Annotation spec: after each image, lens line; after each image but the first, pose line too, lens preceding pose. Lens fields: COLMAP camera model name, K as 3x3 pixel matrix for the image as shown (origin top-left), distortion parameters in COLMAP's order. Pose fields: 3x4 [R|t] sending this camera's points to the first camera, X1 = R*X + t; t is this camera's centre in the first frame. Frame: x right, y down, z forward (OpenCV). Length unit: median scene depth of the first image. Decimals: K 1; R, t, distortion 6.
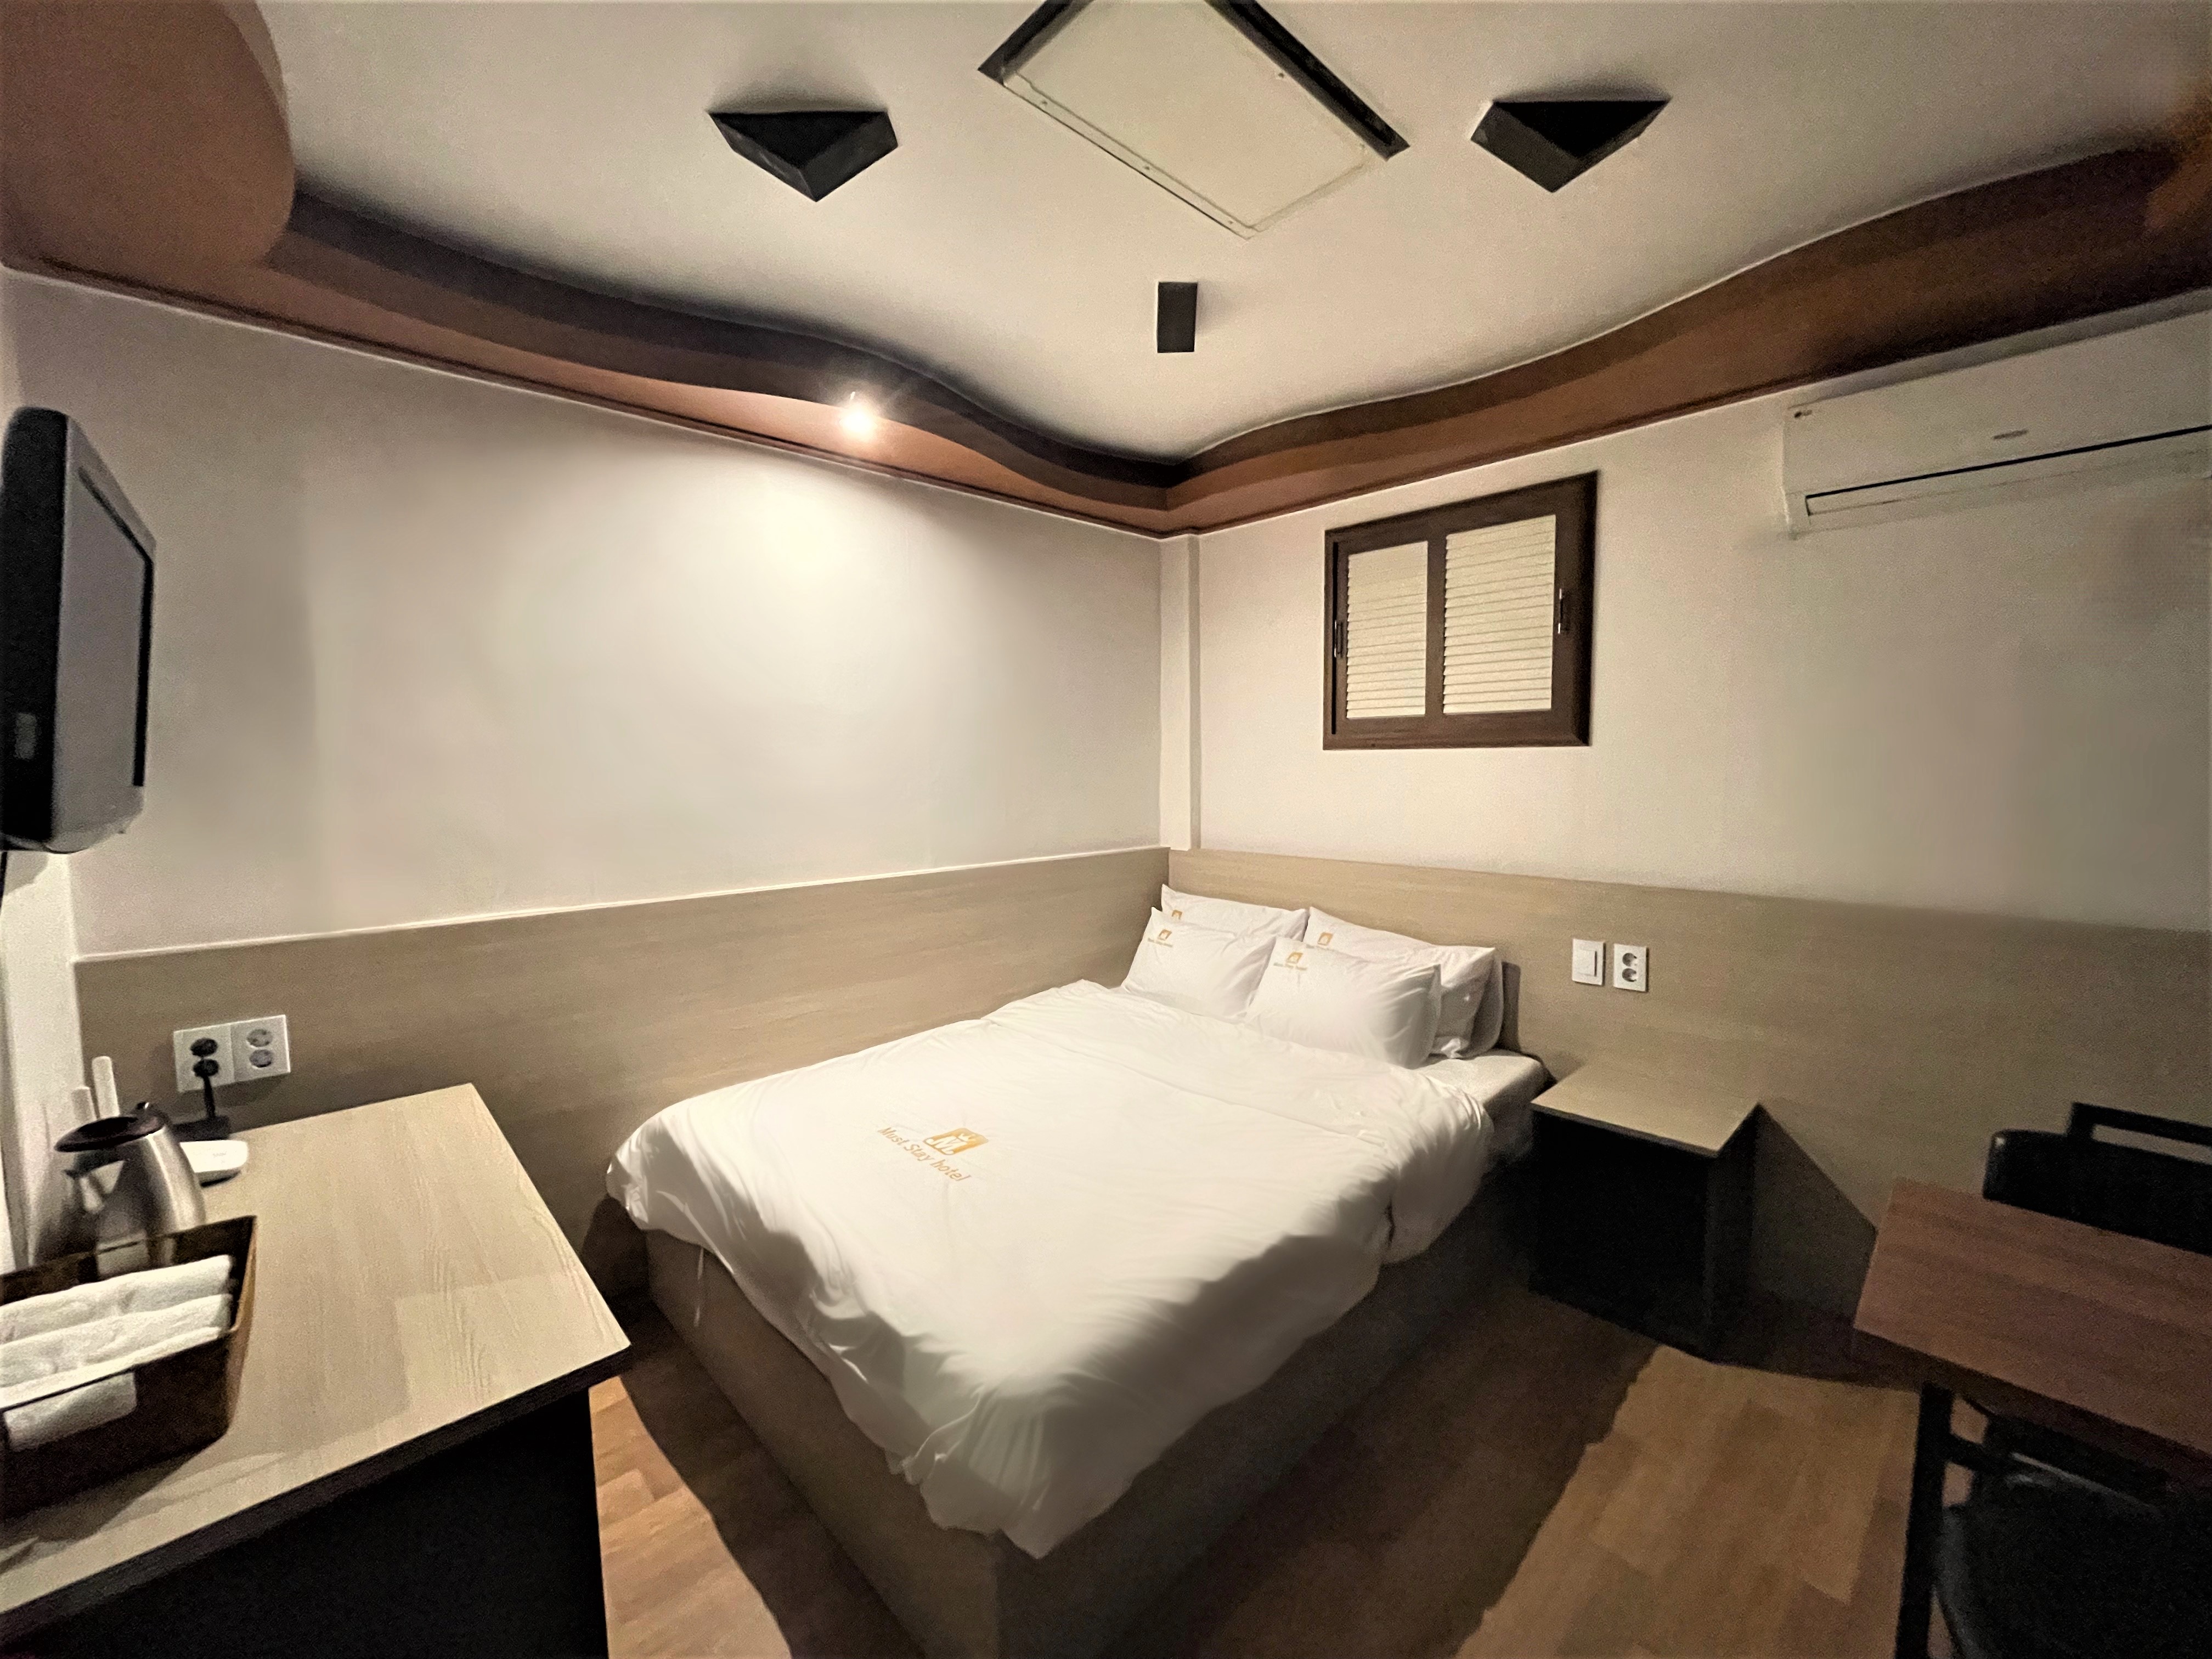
lens RADIAL K [[895.2, 0, 1114.1], [0, 895.2, 837.1], [0, 0, 1]] dist [0.001508, 0.000161]
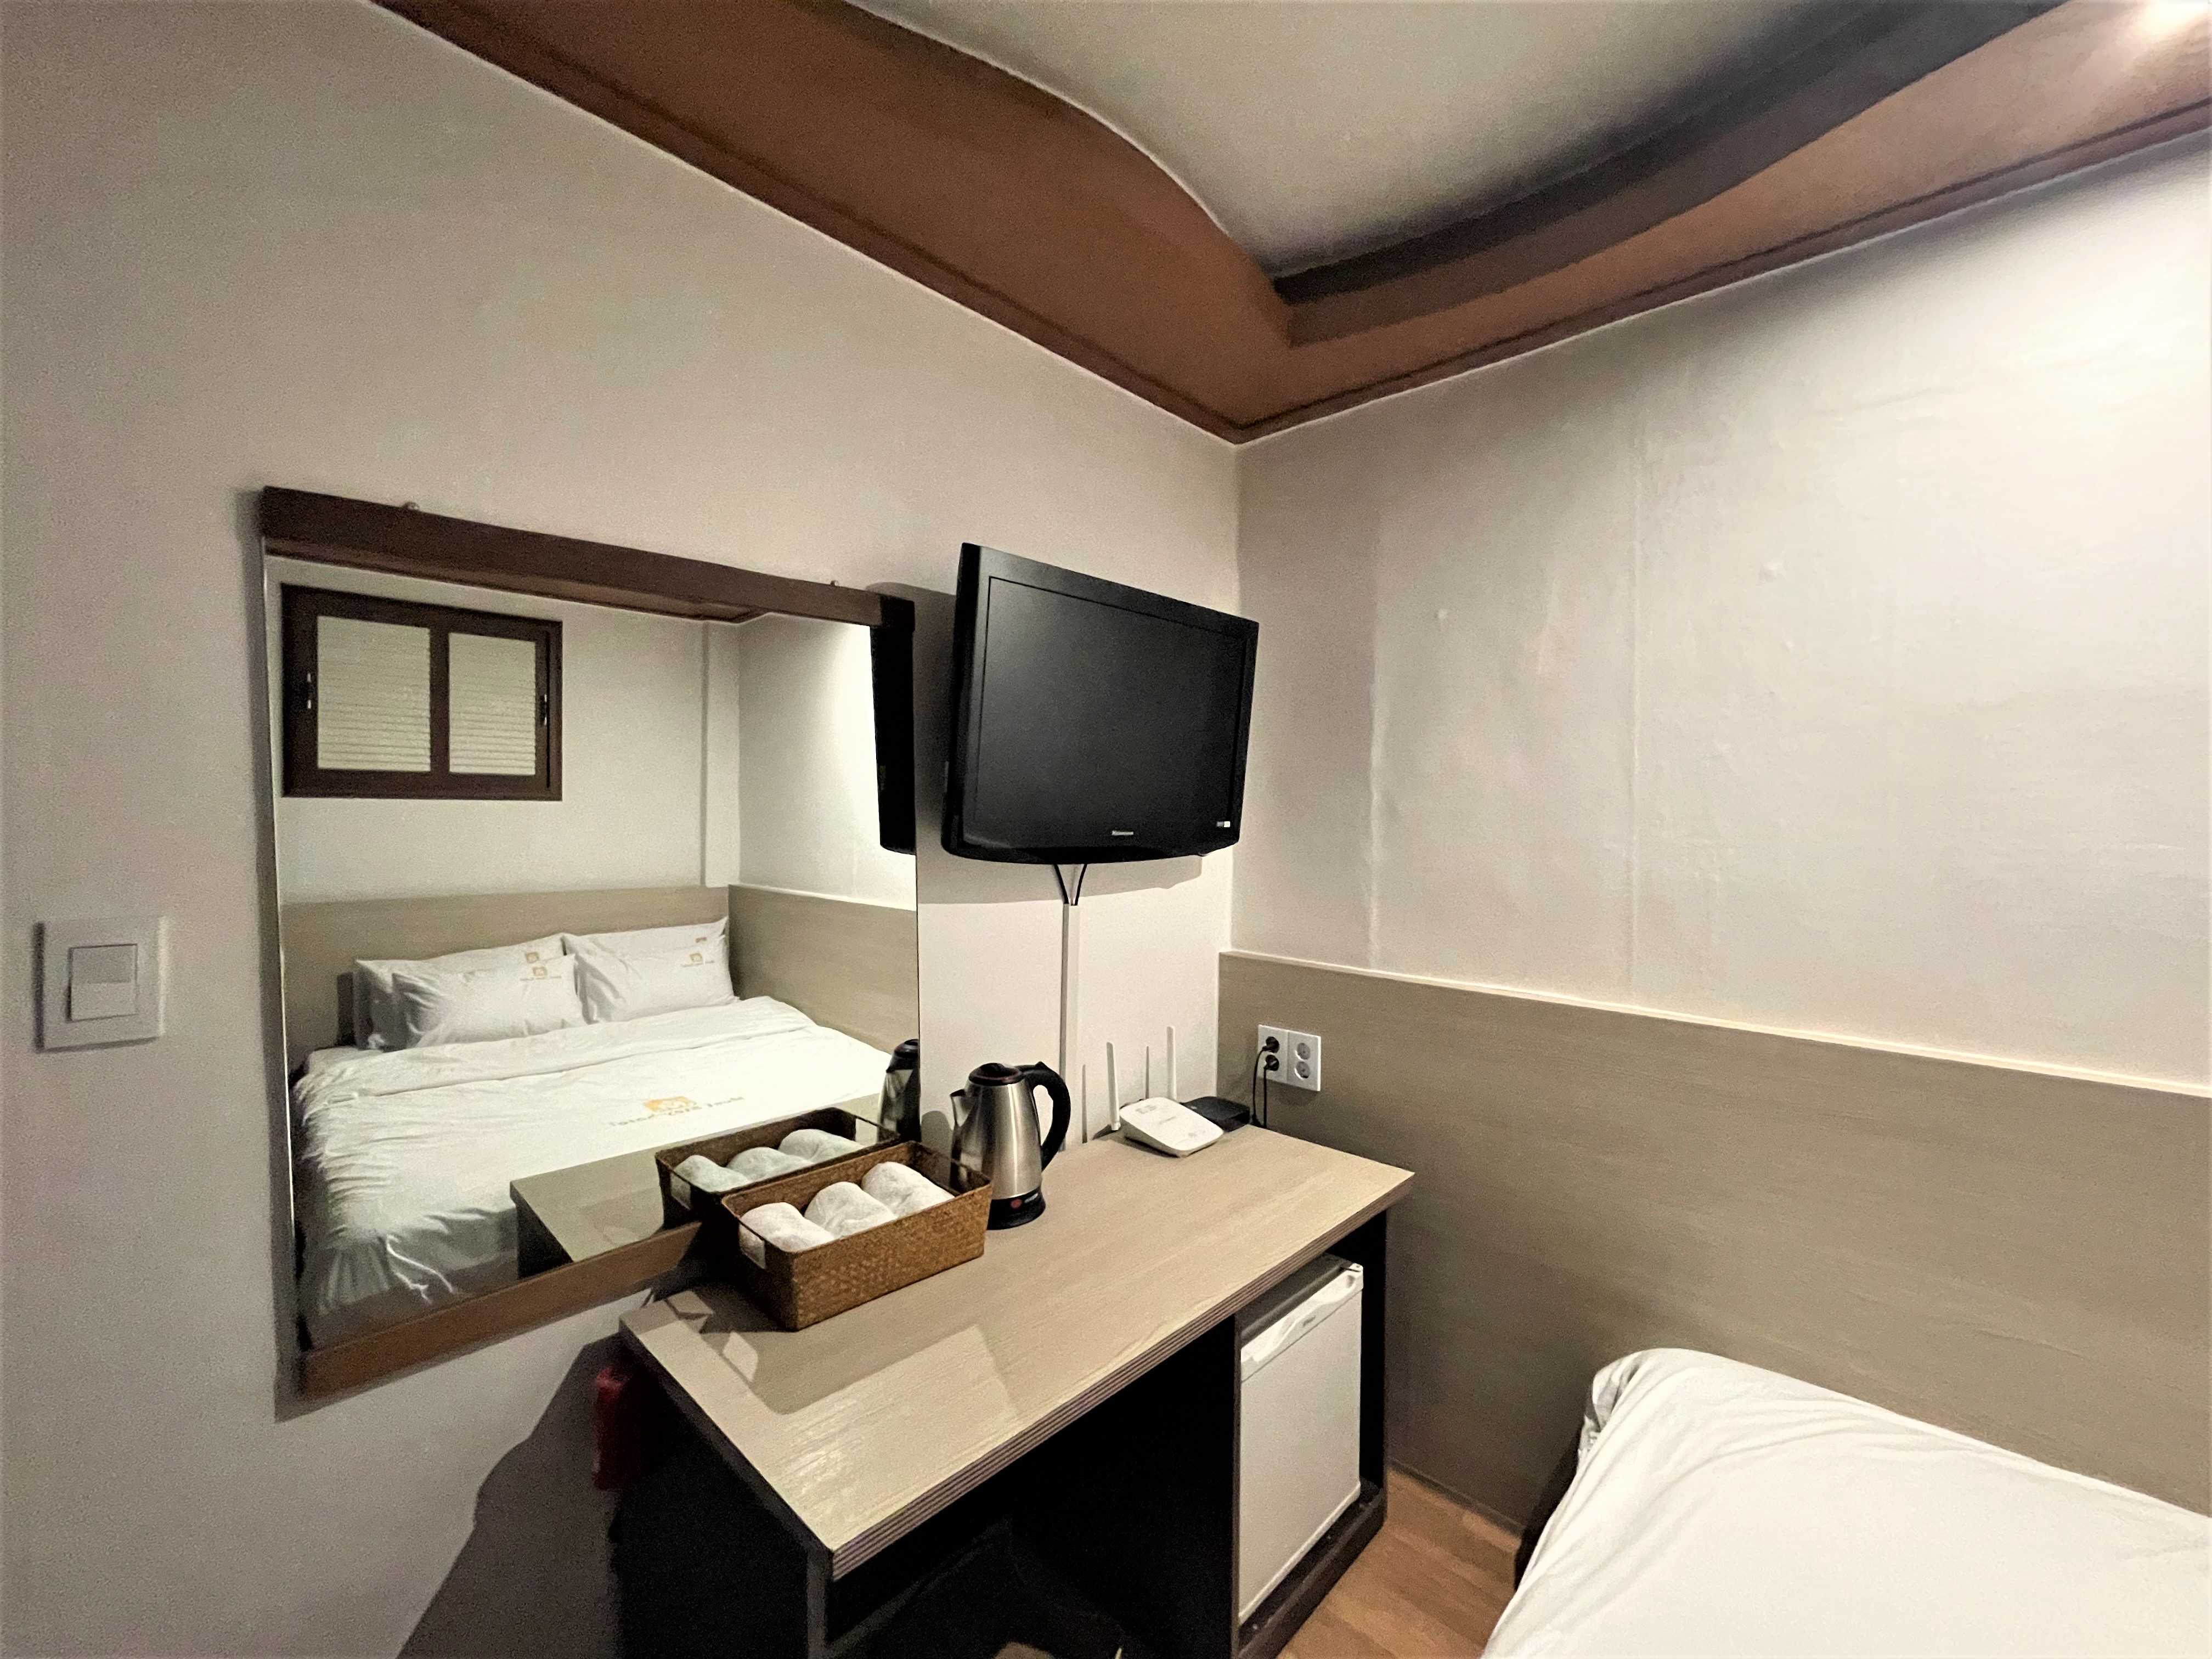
lens RADIAL K [[898.9, 0, 1106.0], [0, 898.9, 829.5], [0, 0, 1]] dist [-0.000088, 0.000071]
pose [[0.063313, 0.025154, -0.997677, 0.113317], [-0.101174, 0.994694, 0.018658, -0.038122], [0.992852, 0.099757, 0.065522, 0.600854]]
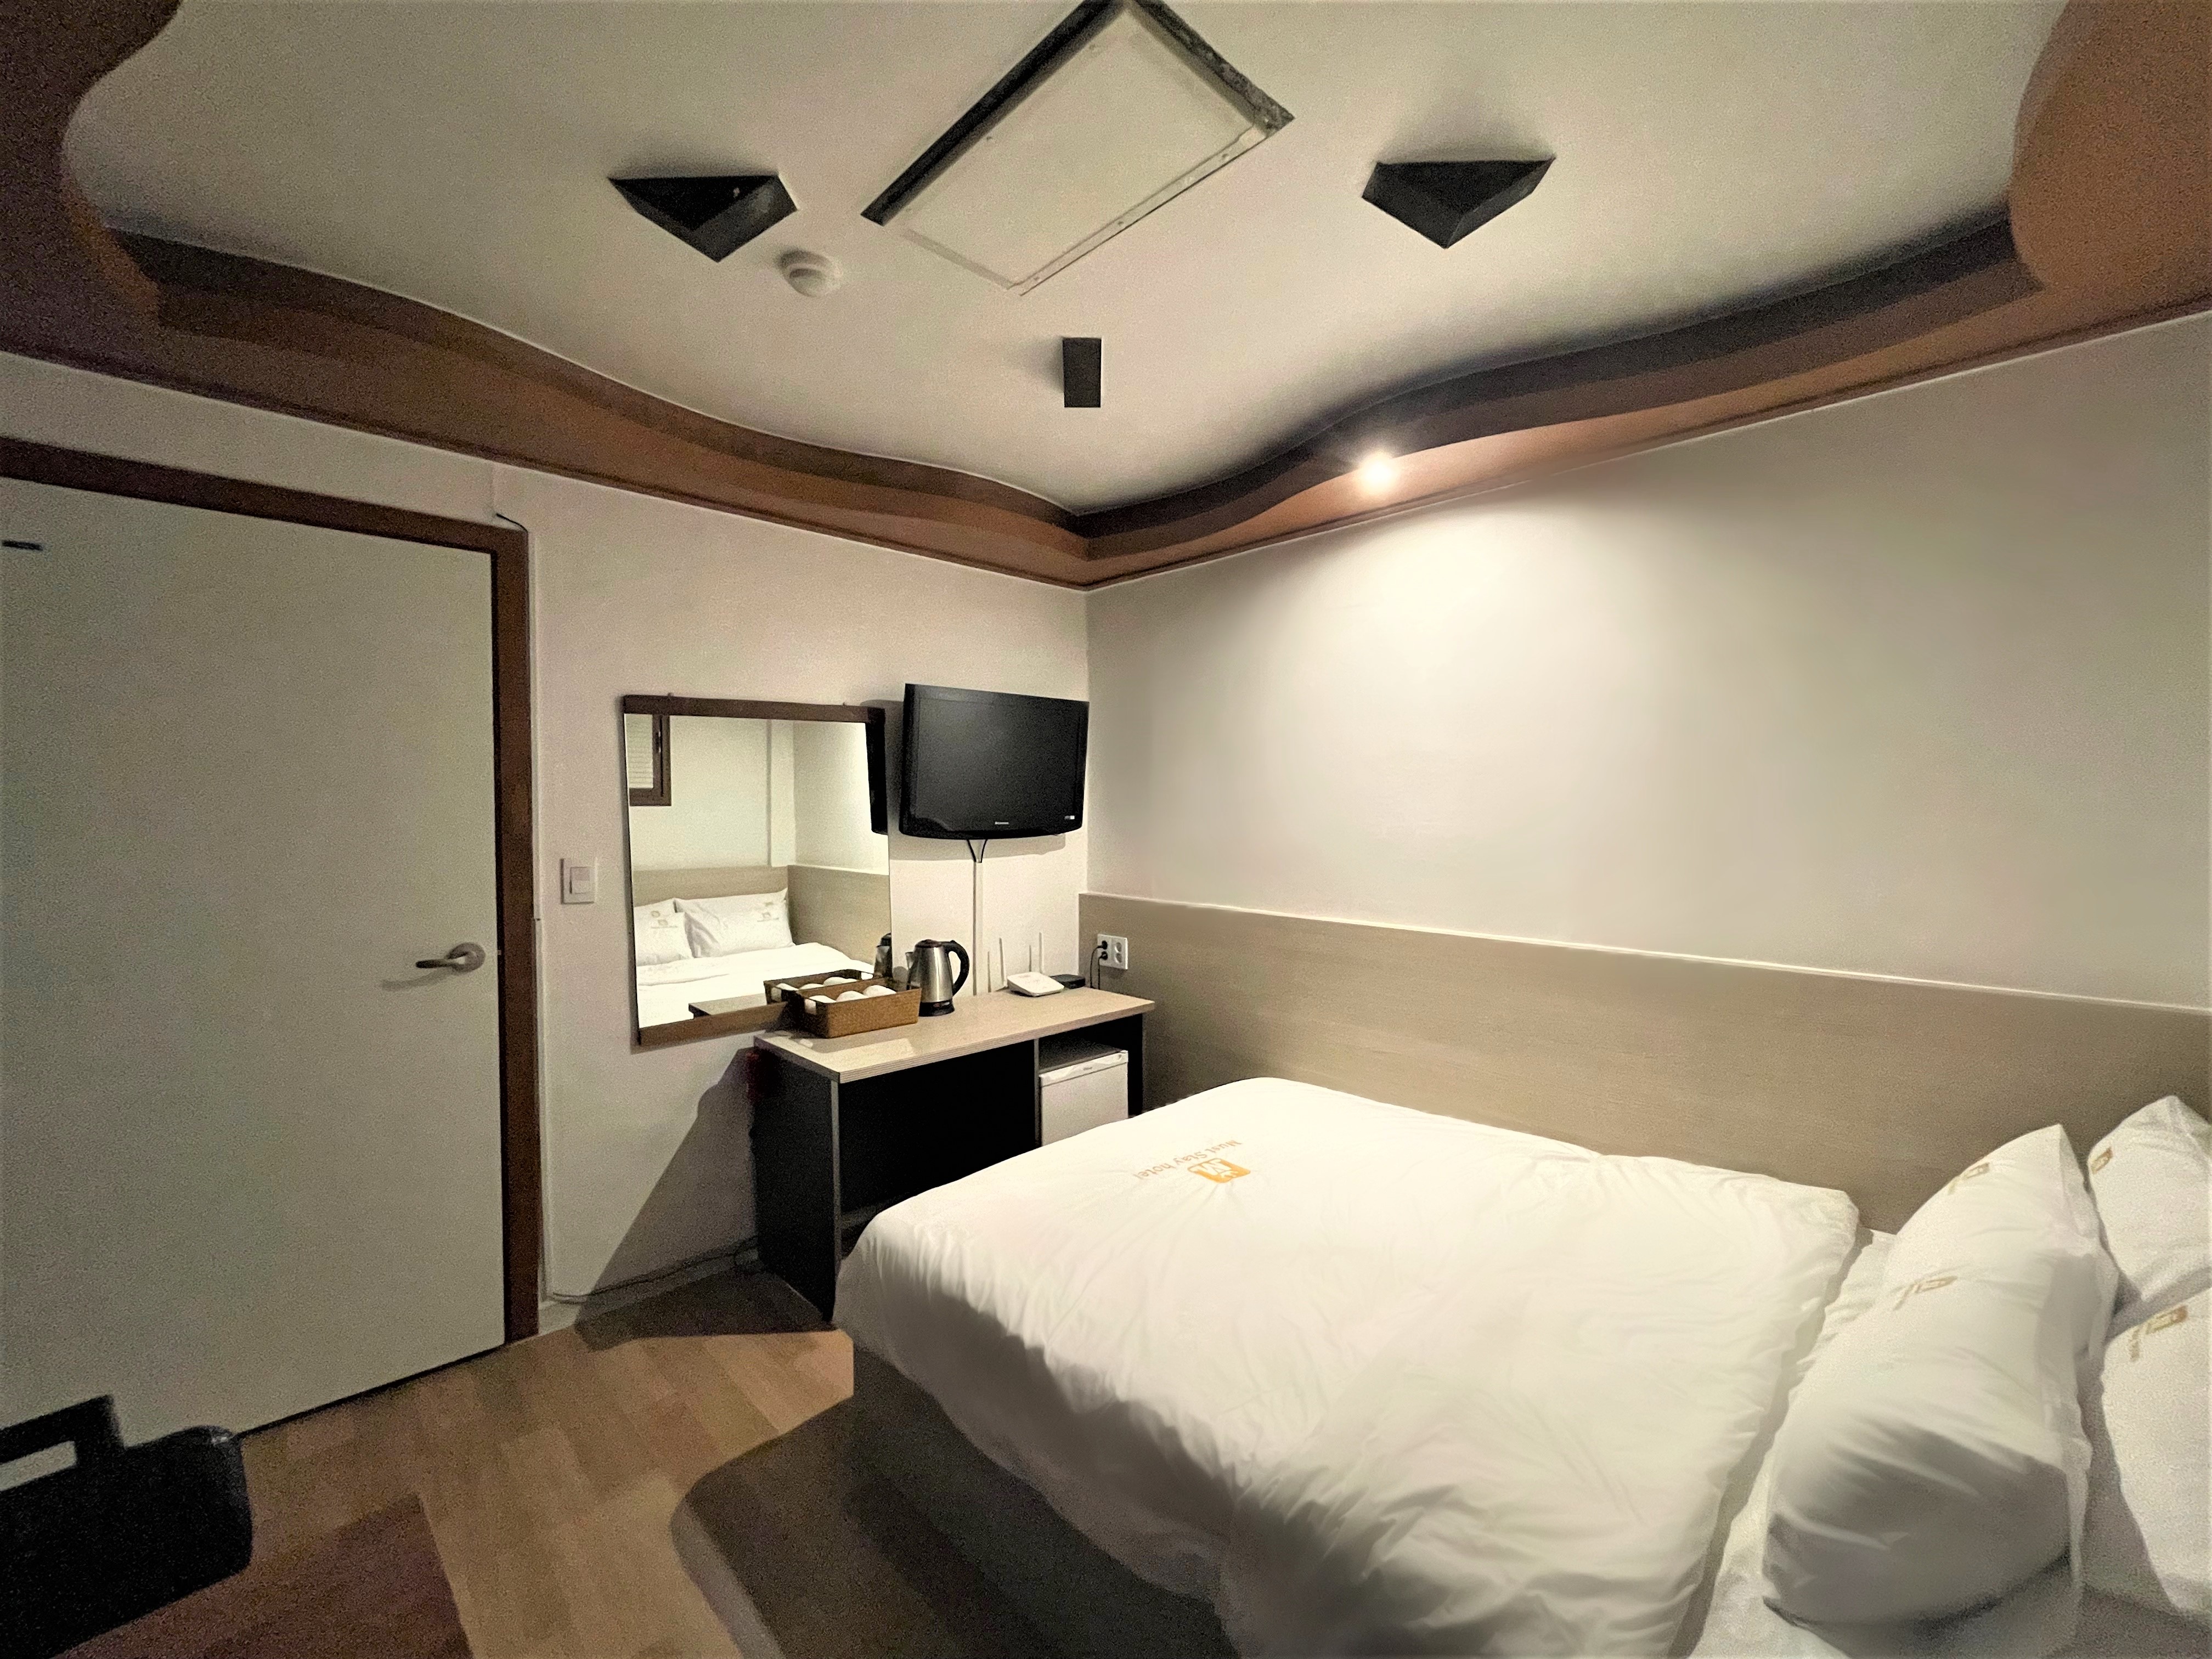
lens RADIAL K [[898.9, 0, 1106.0], [0, 898.9, 829.5], [0, 0, 1]] dist [-0.000088, 0.000071]
pose [[0.015397, 0.034739, -0.999278, 0.870298], [-0.089310, 0.995449, 0.033229, -0.079232], [0.995885, 0.088734, 0.018429, 0.832306]]
